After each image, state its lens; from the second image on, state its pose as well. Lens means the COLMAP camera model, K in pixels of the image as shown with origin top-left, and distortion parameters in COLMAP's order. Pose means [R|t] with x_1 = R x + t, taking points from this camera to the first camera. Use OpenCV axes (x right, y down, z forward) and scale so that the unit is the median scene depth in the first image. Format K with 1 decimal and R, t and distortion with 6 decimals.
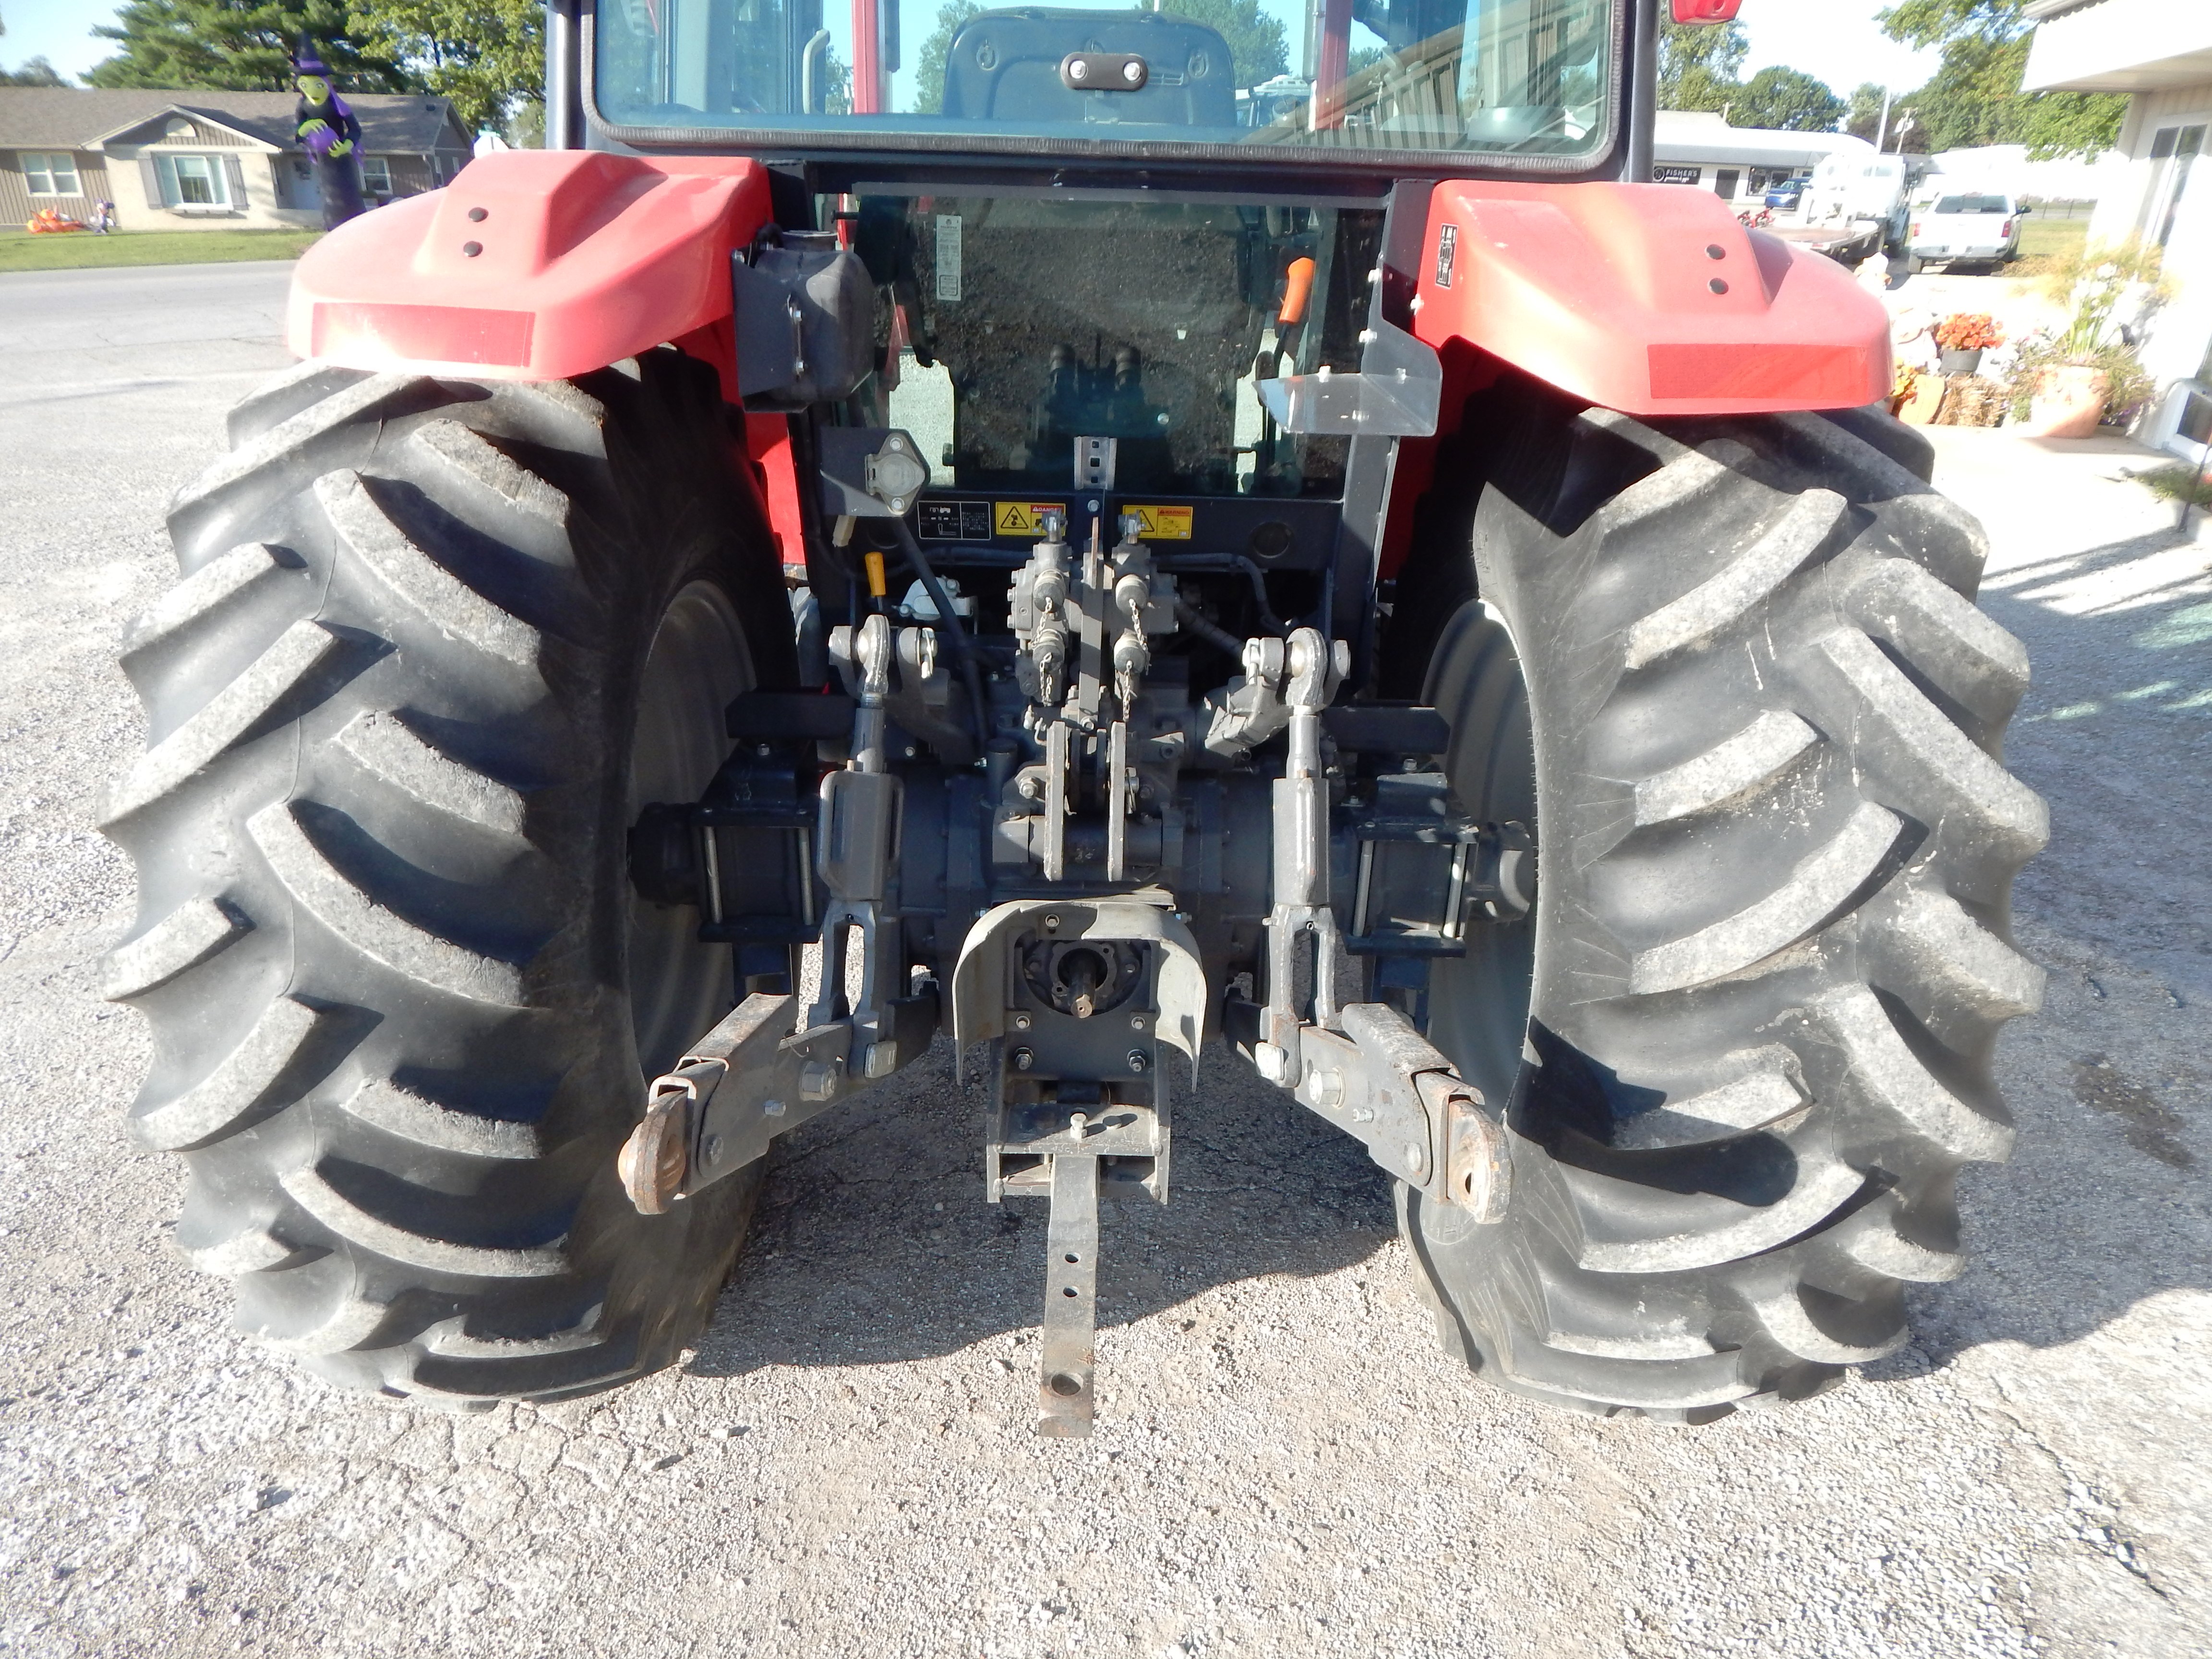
lens RADIAL K [[1477.2, 0, 1108.4], [0, 1477.2, 817.8], [0, 0, 1]] dist [0.001255, 0.001674]
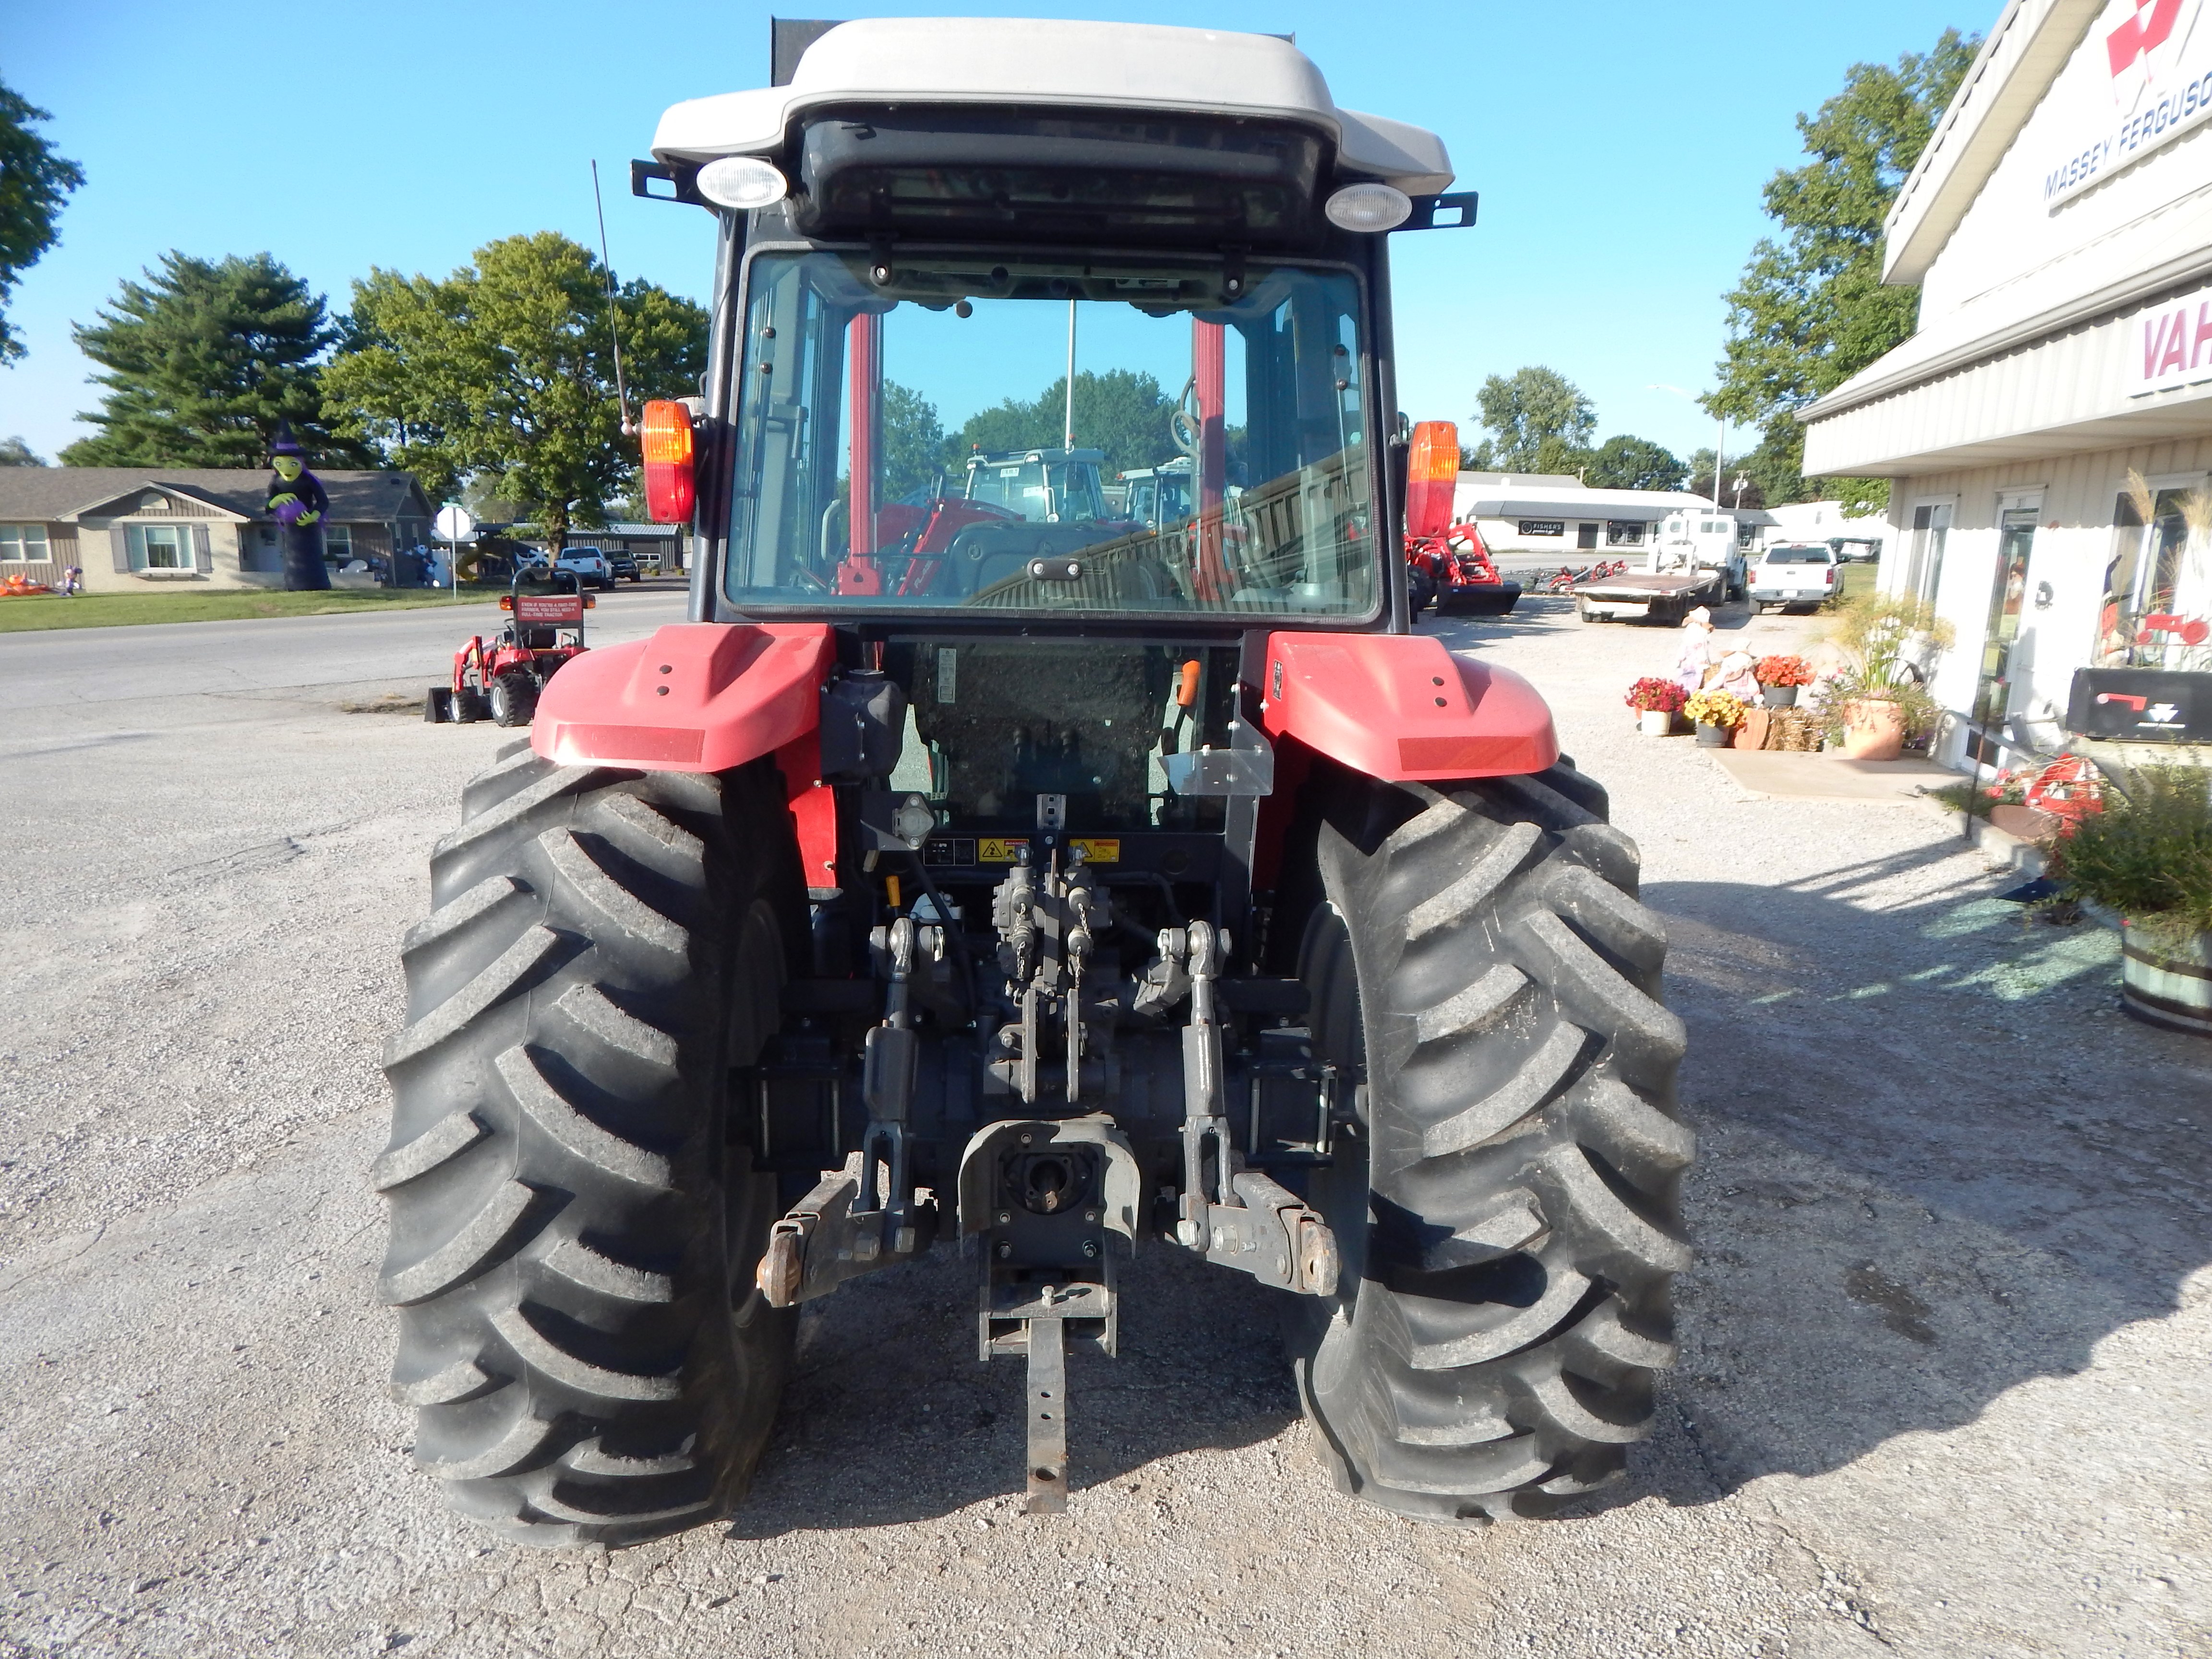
lens RADIAL K [[1472.4, 0, 1103.3], [0, 1472.4, 818.0], [0, 0, 1]] dist [-0.002653, 0.006566]
pose [[0.998613, -0.017697, 0.049580, -0.021794], [0.027942, 0.976369, -0.214297, 0.056644], [-0.044616, 0.215385, 0.975509, -0.301564]]
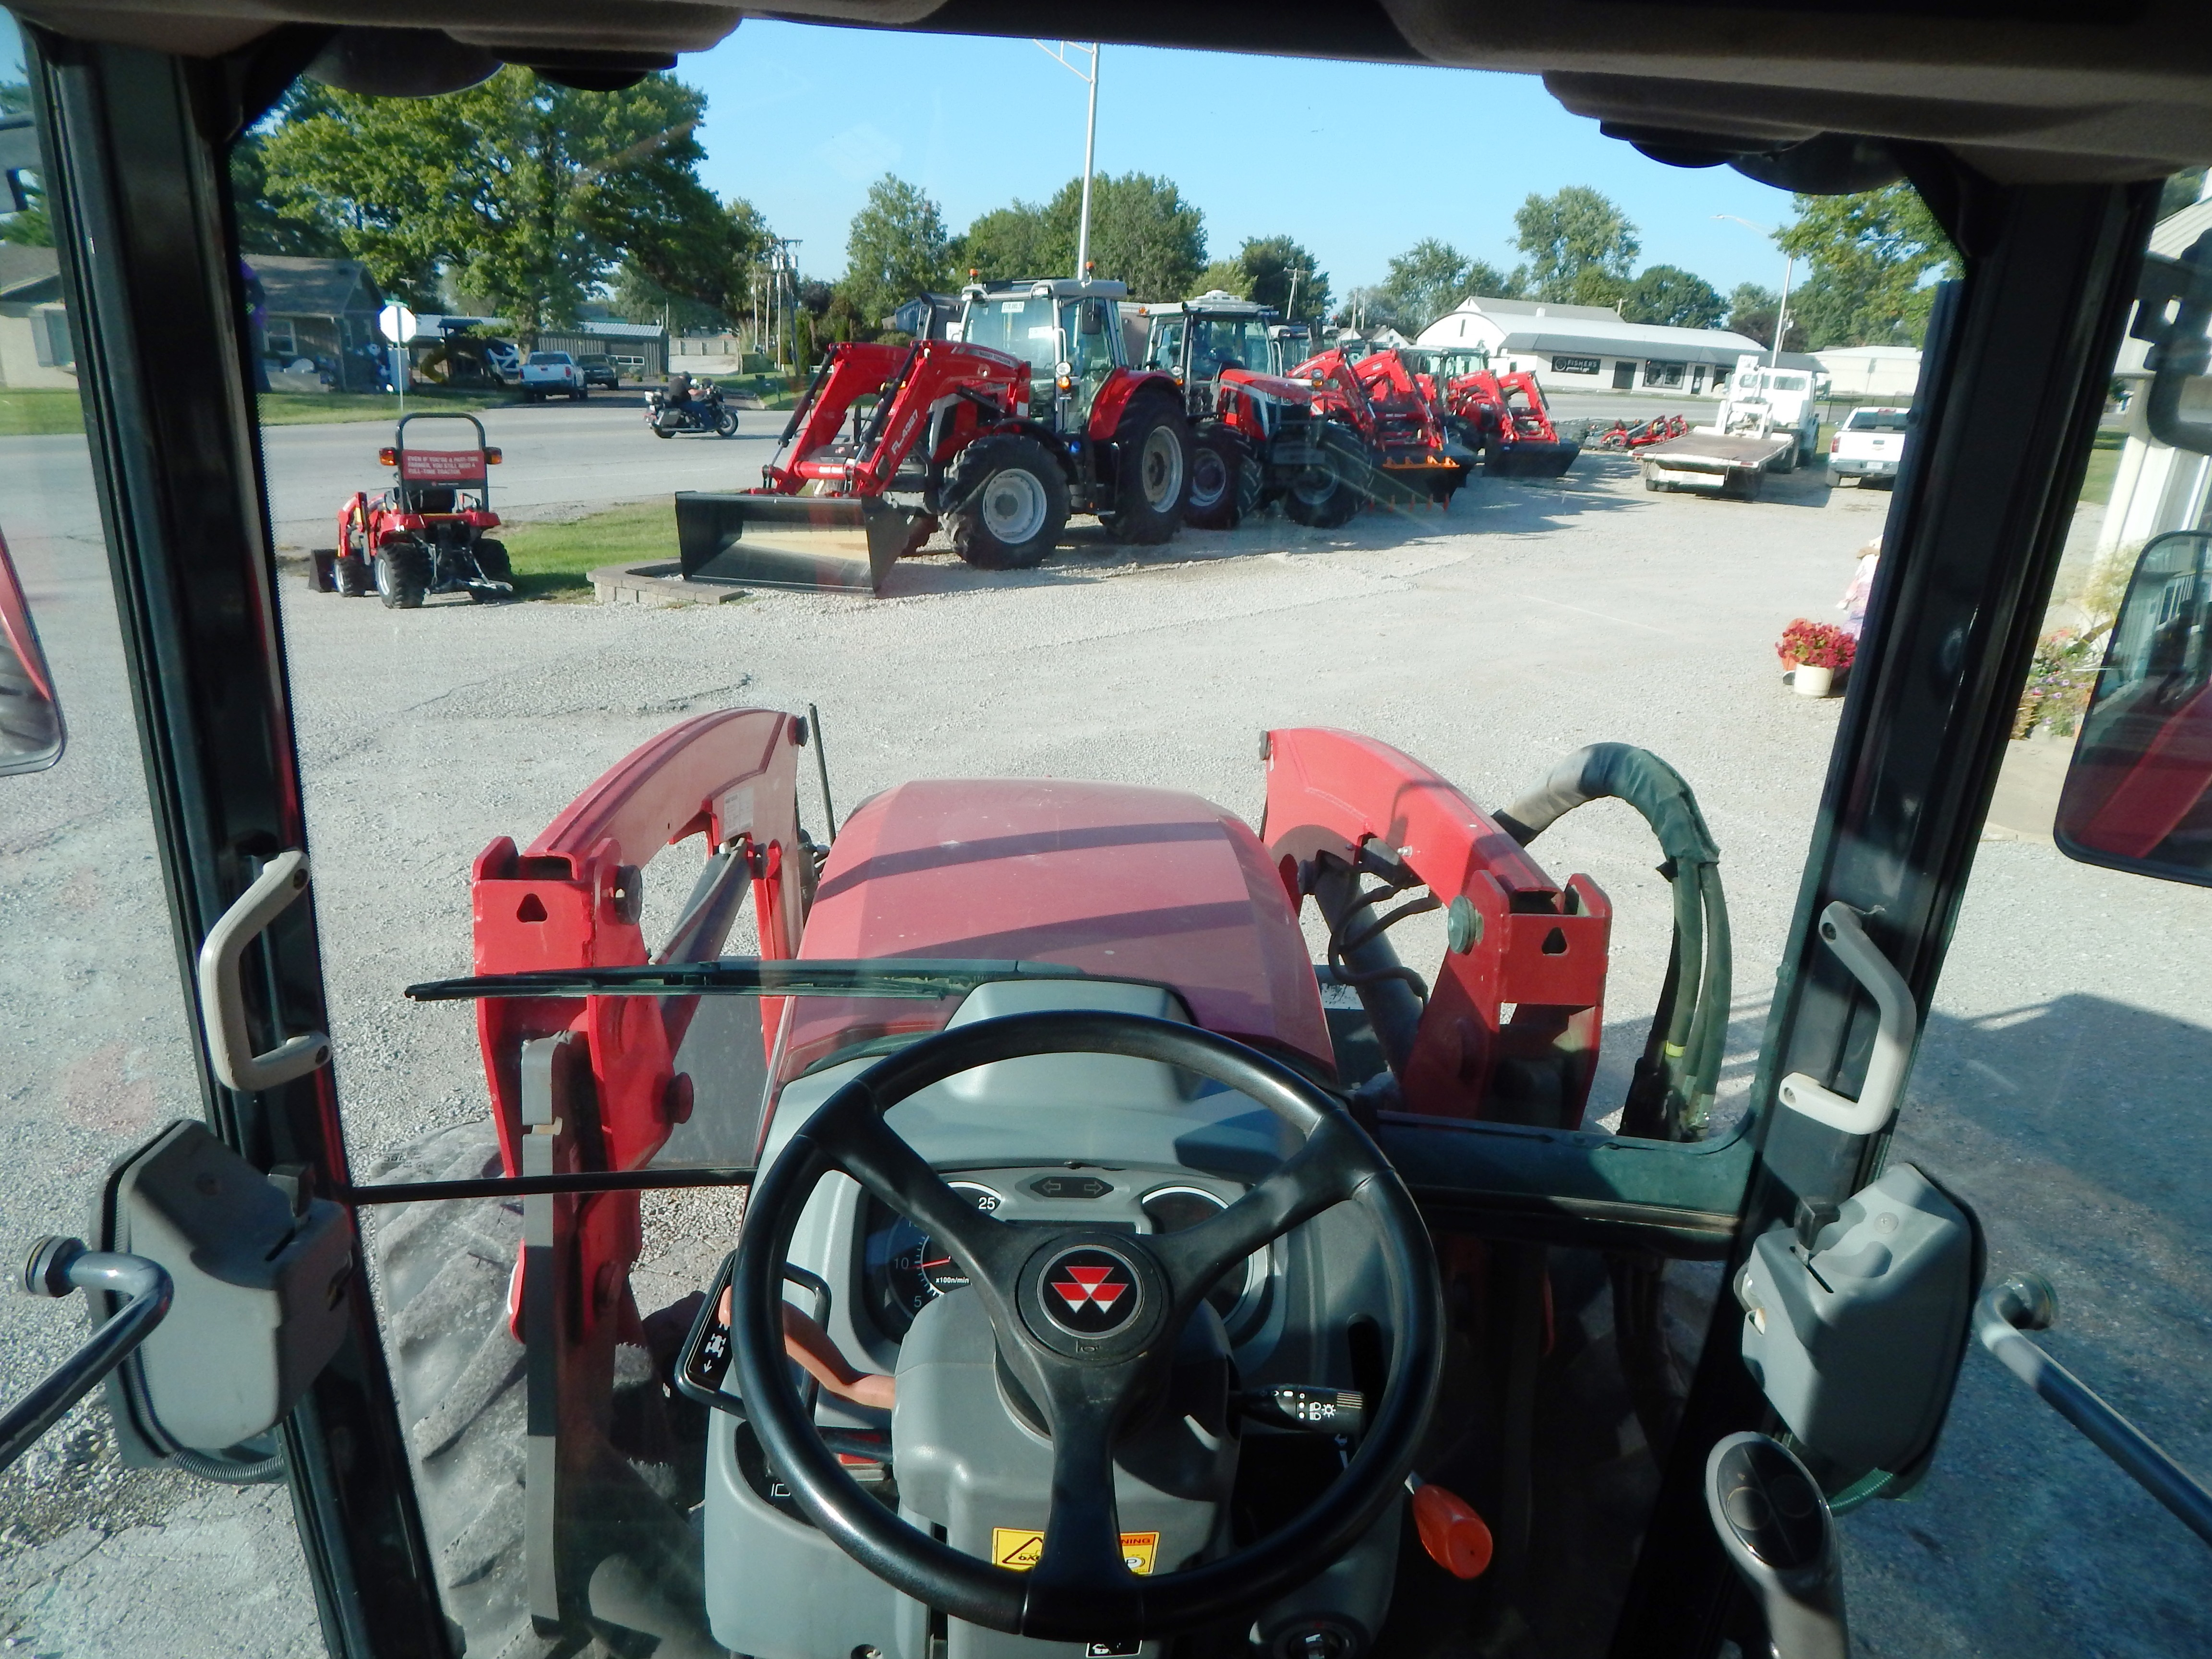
lens RADIAL K [[1469.4, 0, 1106.7], [0, 1469.4, 816.4], [0, 0, 1]] dist [-0.000889, -0.001957]
pose [[0.998383, 0.012732, 0.055400, -0.017073], [-0.007335, 0.995300, -0.096561, -0.566788], [-0.056369, 0.095999, 0.993784, 0.704035]]
